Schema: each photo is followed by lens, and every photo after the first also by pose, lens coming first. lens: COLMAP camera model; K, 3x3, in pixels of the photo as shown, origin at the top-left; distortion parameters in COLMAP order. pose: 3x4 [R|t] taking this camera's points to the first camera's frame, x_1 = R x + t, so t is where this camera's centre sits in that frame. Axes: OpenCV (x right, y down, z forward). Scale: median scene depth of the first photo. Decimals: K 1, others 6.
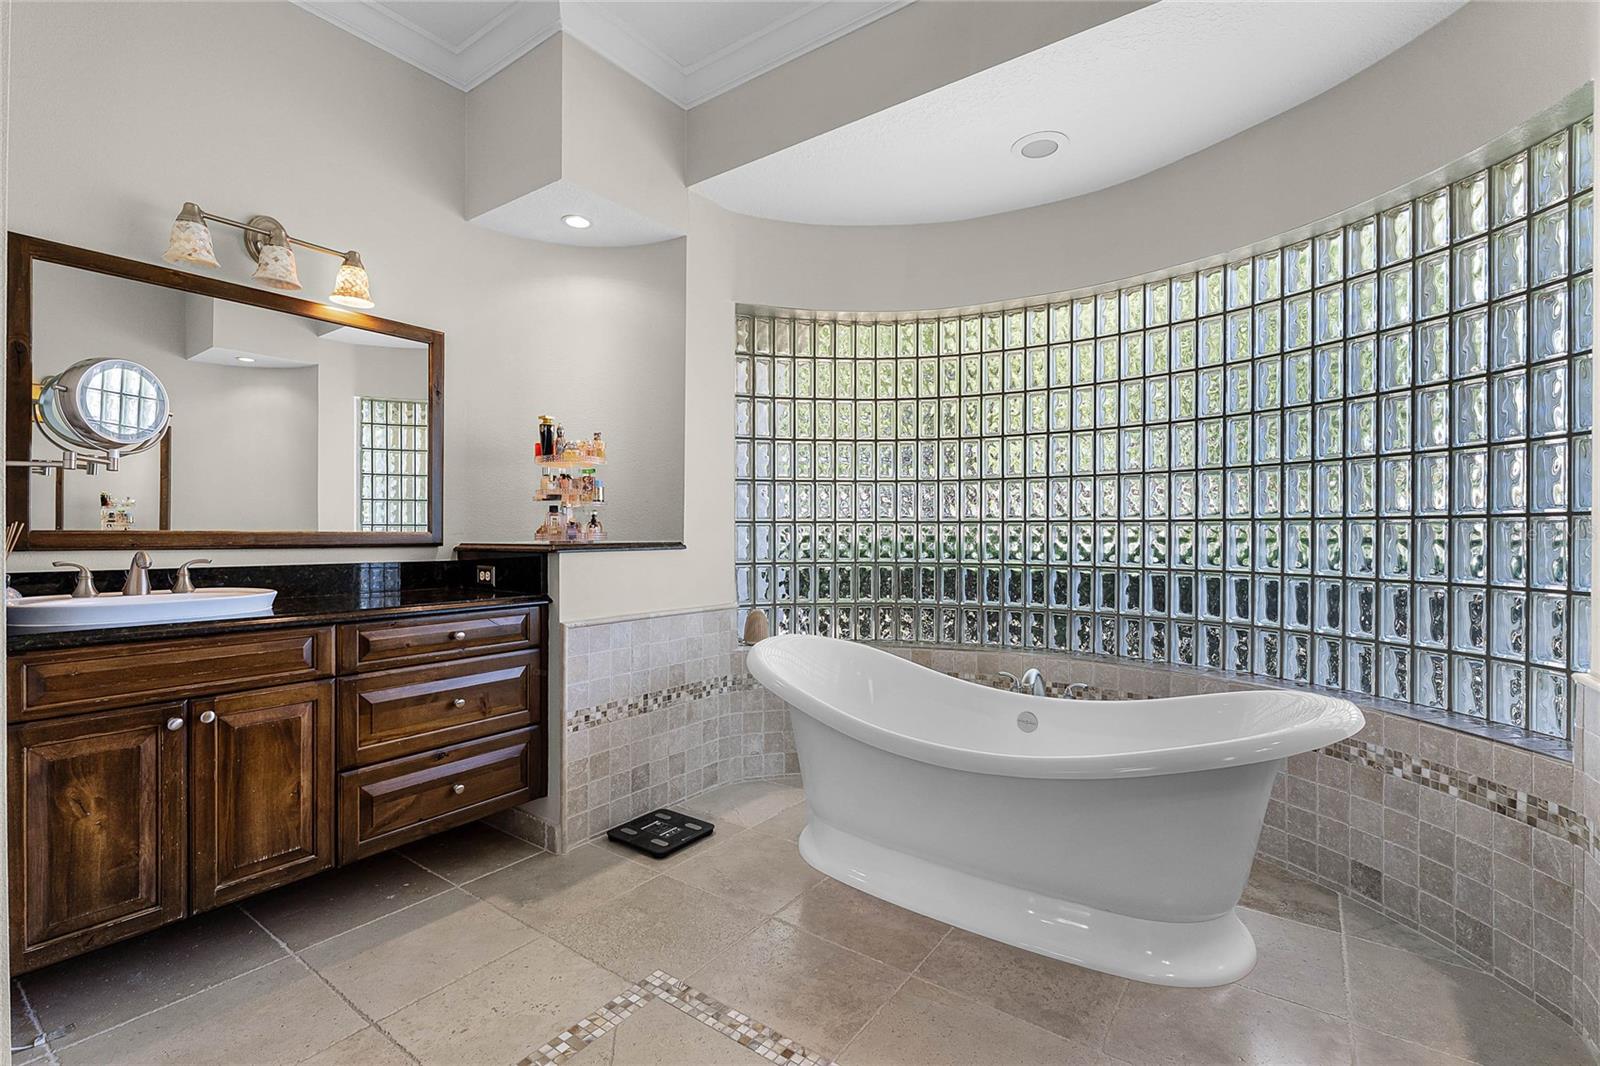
lens RADIAL K [[713.3, 0, 800.0], [0, 713.3, 533.0], [0, 0, 1]] dist [0.000186, 0.000530]
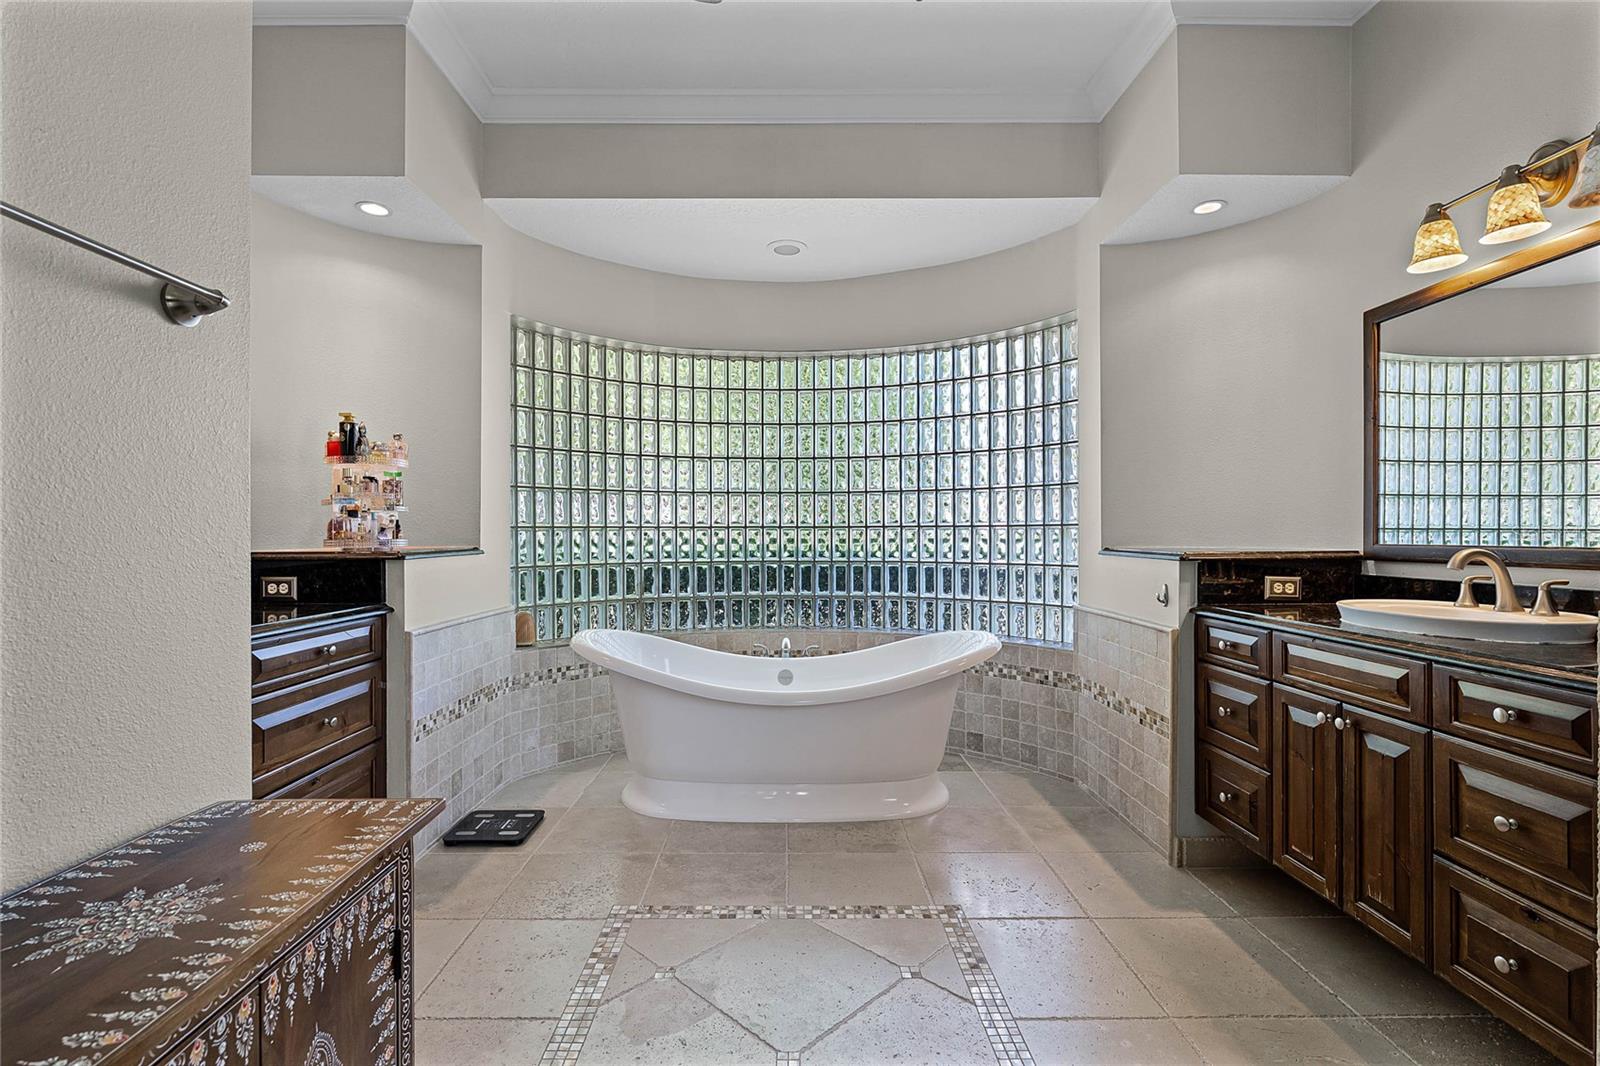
lens RADIAL K [[725.7, 0, 800.0], [0, 725.7, 533.0], [0, 0, 1]] dist [-0.001802, -0.000206]
pose [[0.804579, -0.003576, 0.593835, -0.510572], [0.005677, 0.999982, -0.001670, -0.004143], [-0.593819, 0.004714, 0.804585, -0.123316]]
